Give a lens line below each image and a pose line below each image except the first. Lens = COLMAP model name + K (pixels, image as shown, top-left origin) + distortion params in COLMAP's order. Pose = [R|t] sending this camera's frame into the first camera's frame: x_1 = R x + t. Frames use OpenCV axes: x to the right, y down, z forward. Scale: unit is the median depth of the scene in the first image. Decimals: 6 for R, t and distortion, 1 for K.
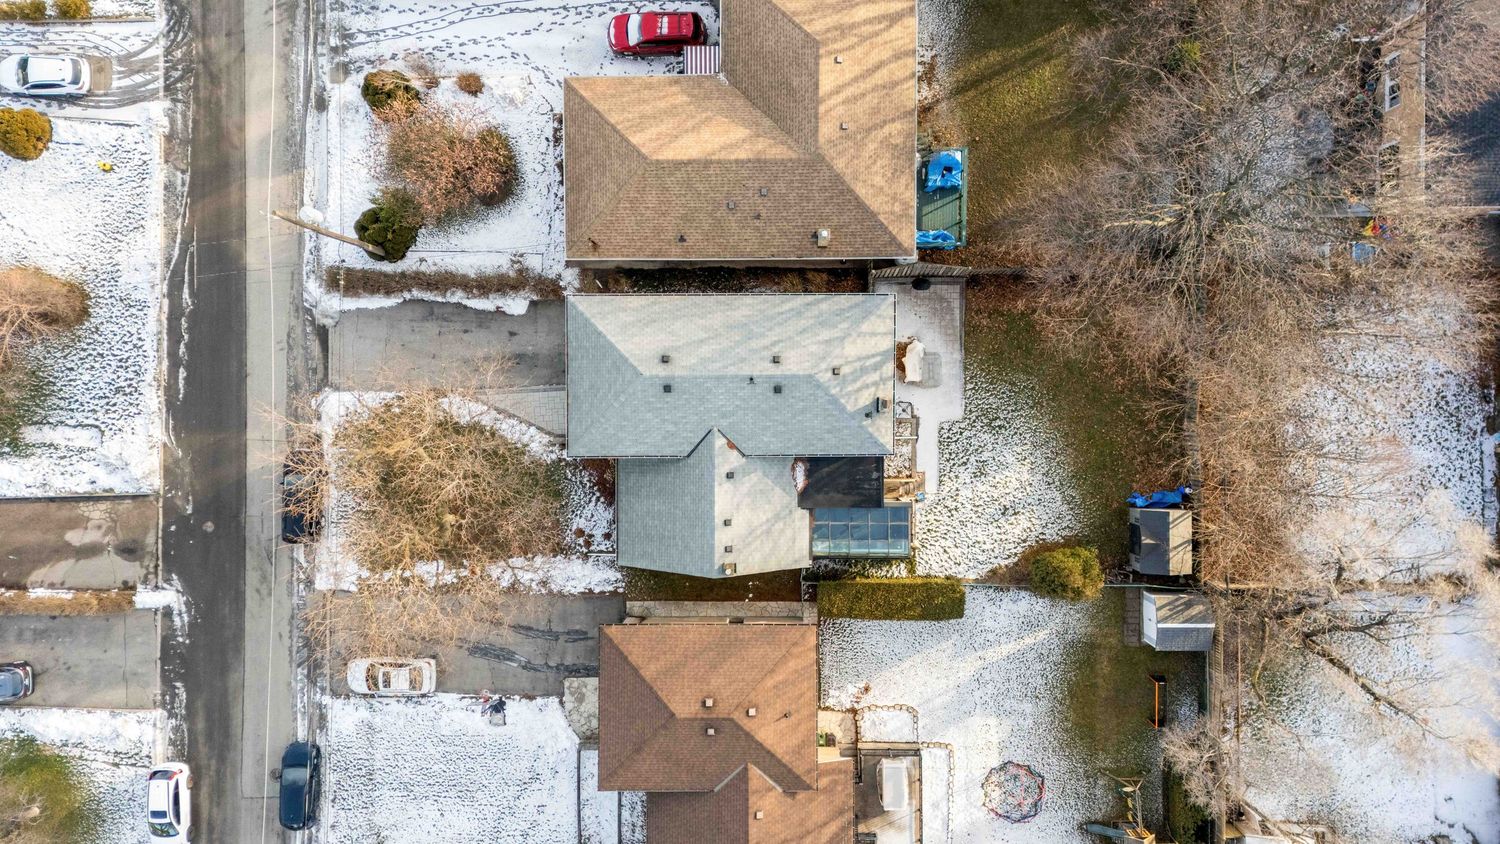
lens RADIAL K [[1097.5, 0, 745.6], [0, 1097.5, 421.2], [0, 0, 1]] dist [0.092948, -0.088381]
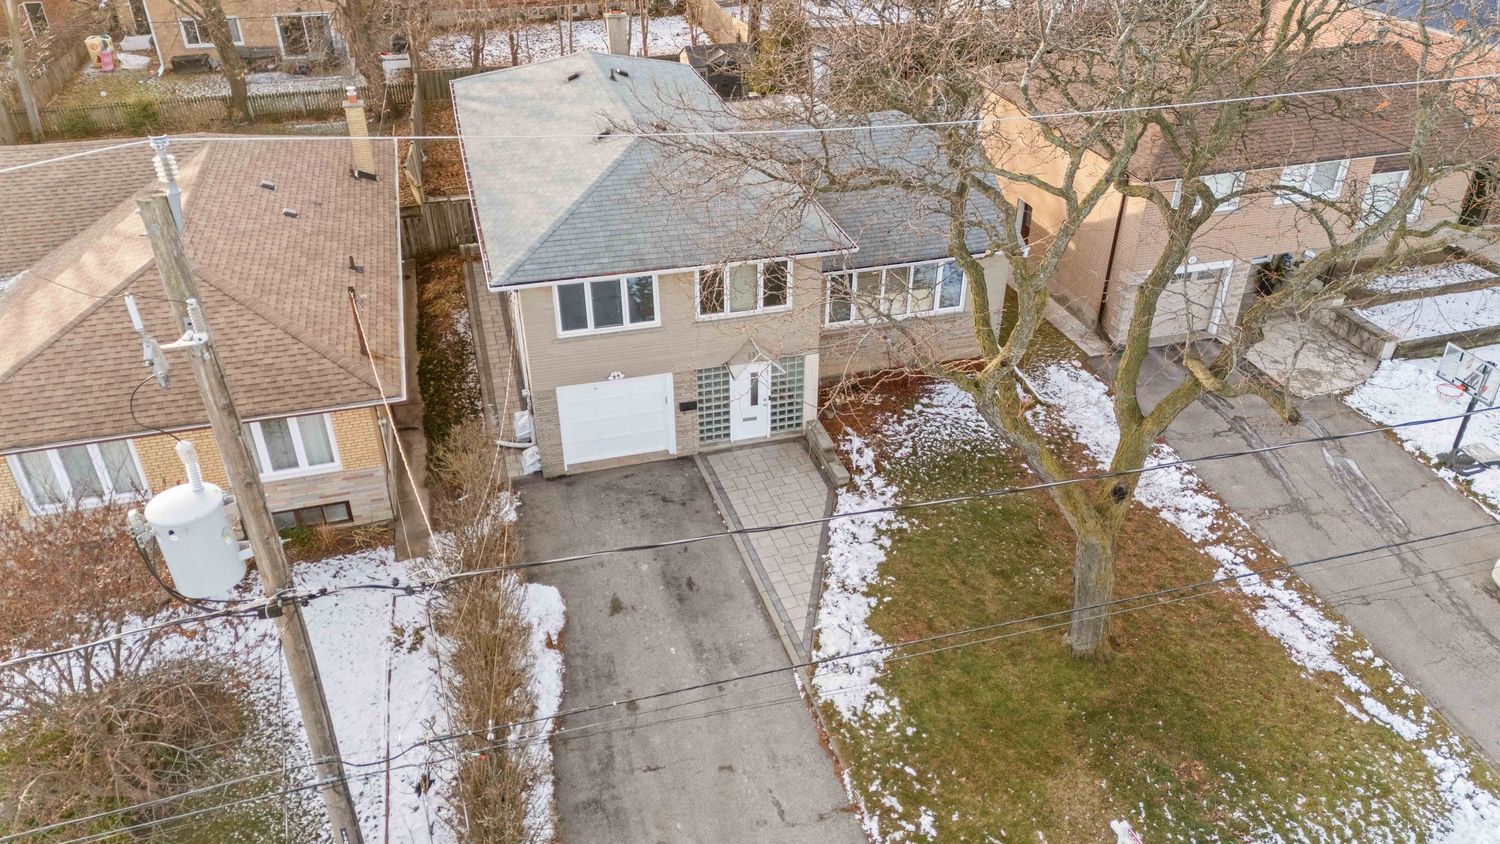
lens RADIAL K [[1097.5, 0, 753.5], [0, 1097.5, 422.9], [0, 0, 1]] dist [0.092948, -0.088381]
pose [[-0.270463, -0.480224, 0.834407, -0.520592], [0.962684, -0.143380, 0.229523, -0.114000], [0.009415, 0.865348, 0.501083, 0.772837]]
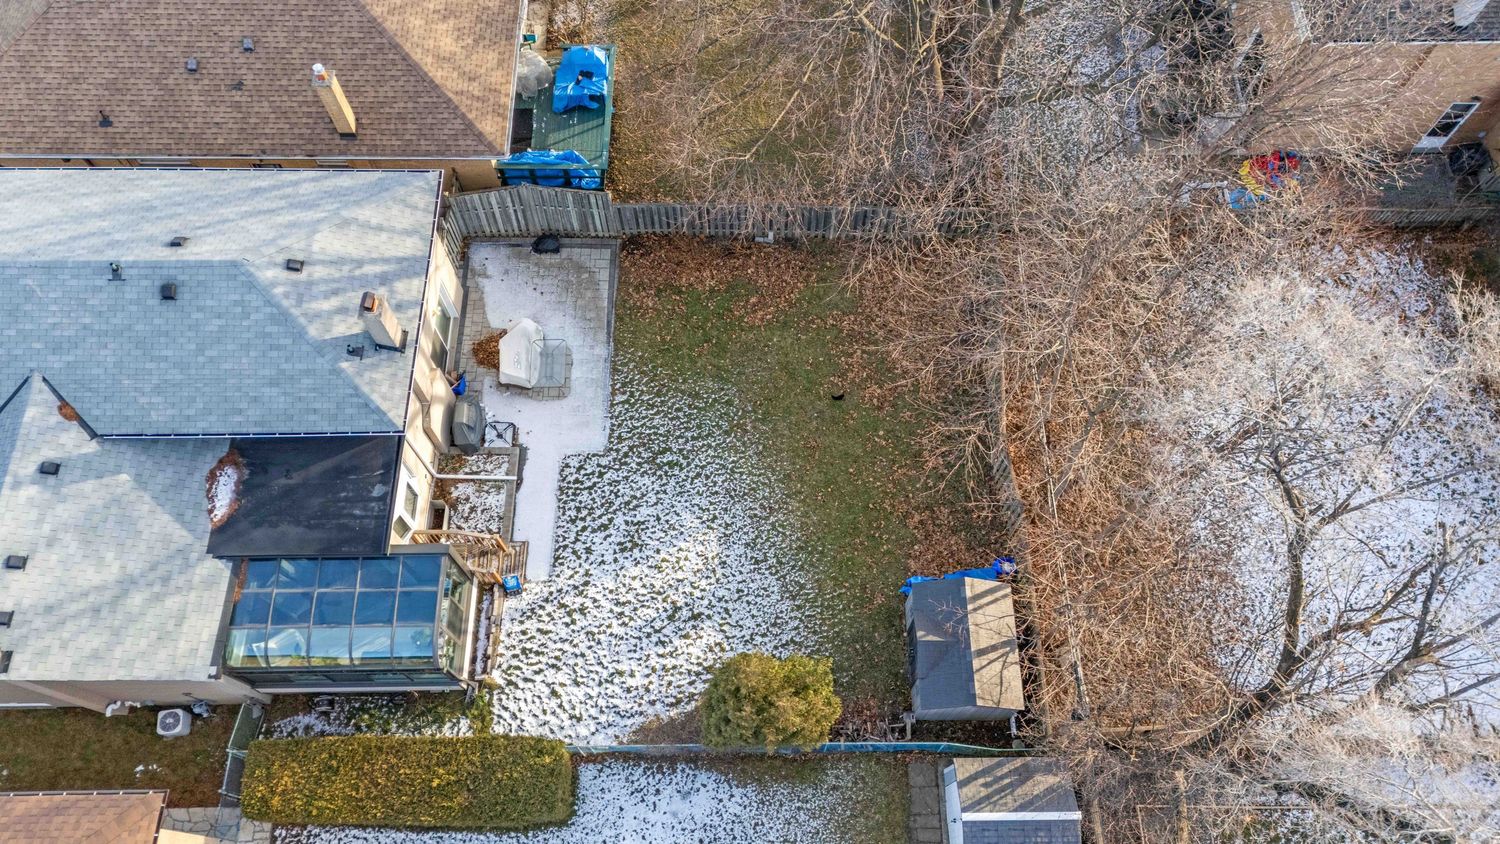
lens RADIAL K [[1097.5, 0, 752.0], [0, 1097.5, 416.2], [0, 0, 1]] dist [0.092948, -0.088381]
pose [[0.999402, 0.011543, 0.032606, 0.253622], [0.003398, 0.905353, -0.424645, 0.218589], [-0.034422, 0.424502, 0.904772, 0.487625]]
